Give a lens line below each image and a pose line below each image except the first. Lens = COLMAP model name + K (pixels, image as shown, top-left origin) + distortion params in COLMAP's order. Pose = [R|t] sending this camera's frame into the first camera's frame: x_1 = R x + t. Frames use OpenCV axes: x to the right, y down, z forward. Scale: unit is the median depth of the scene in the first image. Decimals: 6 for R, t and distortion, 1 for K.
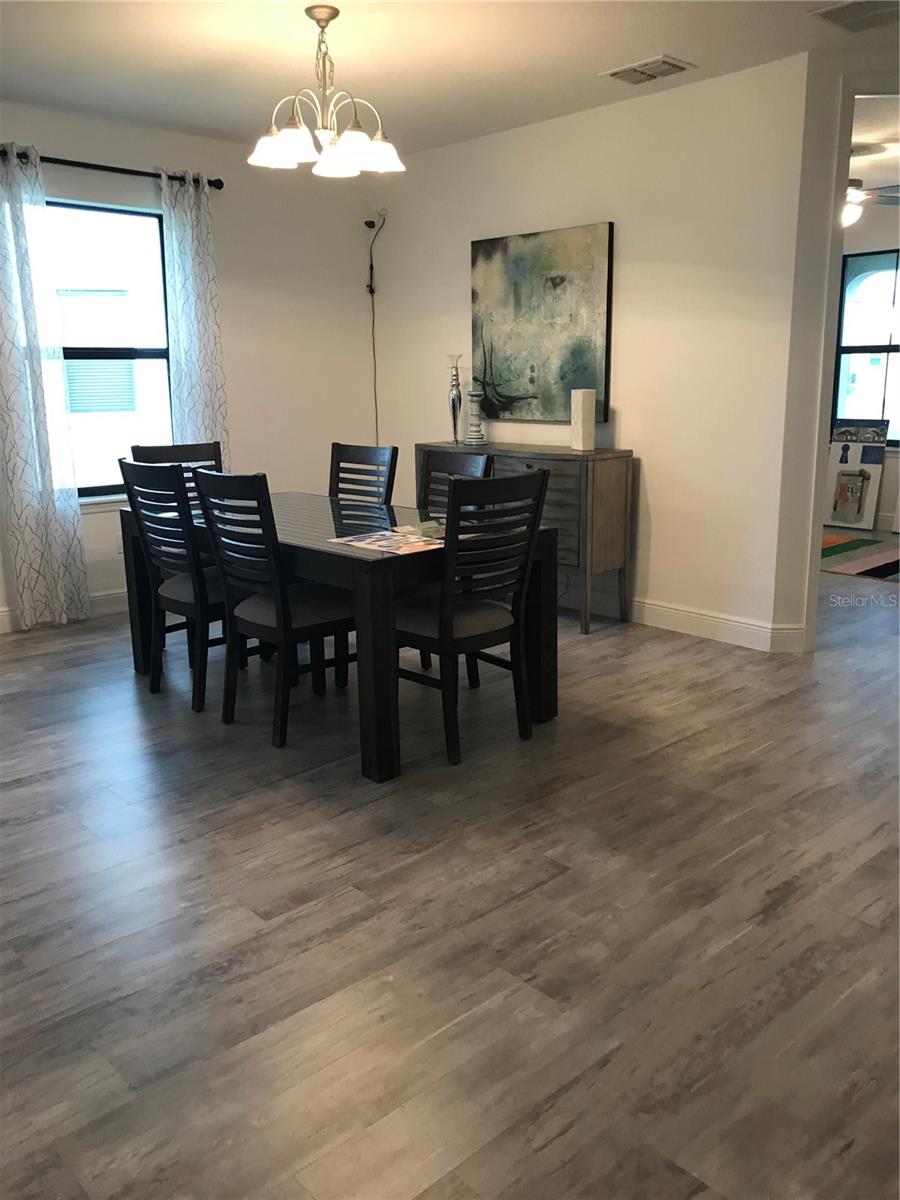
lens RADIAL K [[988.3, 0, 450.0], [0, 988.3, 600.0], [0, 0, 1]] dist [0.003106, 0.017102]
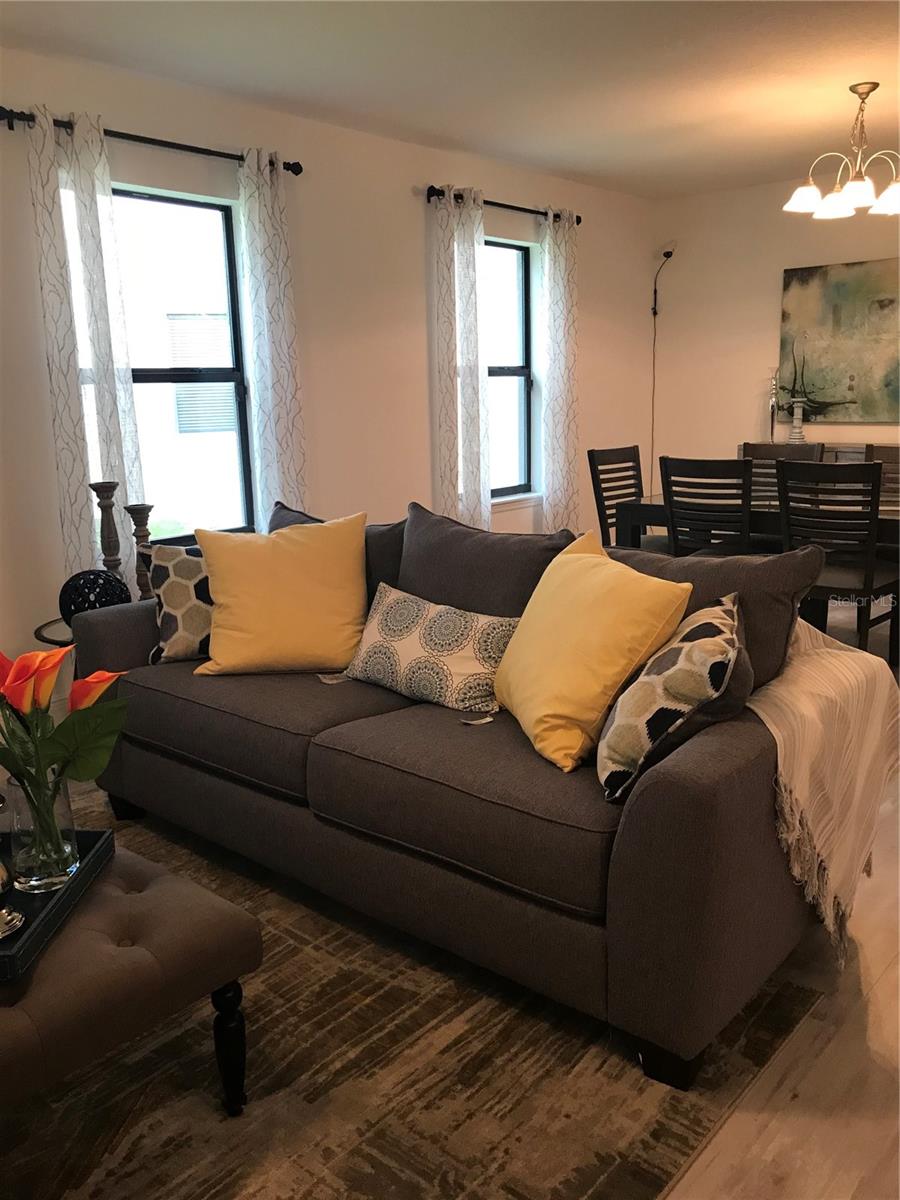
lens RADIAL K [[988.3, 0, 450.0], [0, 988.3, 600.0], [0, 0, 1]] dist [0.003106, 0.017102]
pose [[0.993923, -0.038169, 0.103251, -0.514335], [0.040121, 0.999052, -0.016898, 0.027665], [-0.102508, 0.020938, 0.994512, -0.104032]]
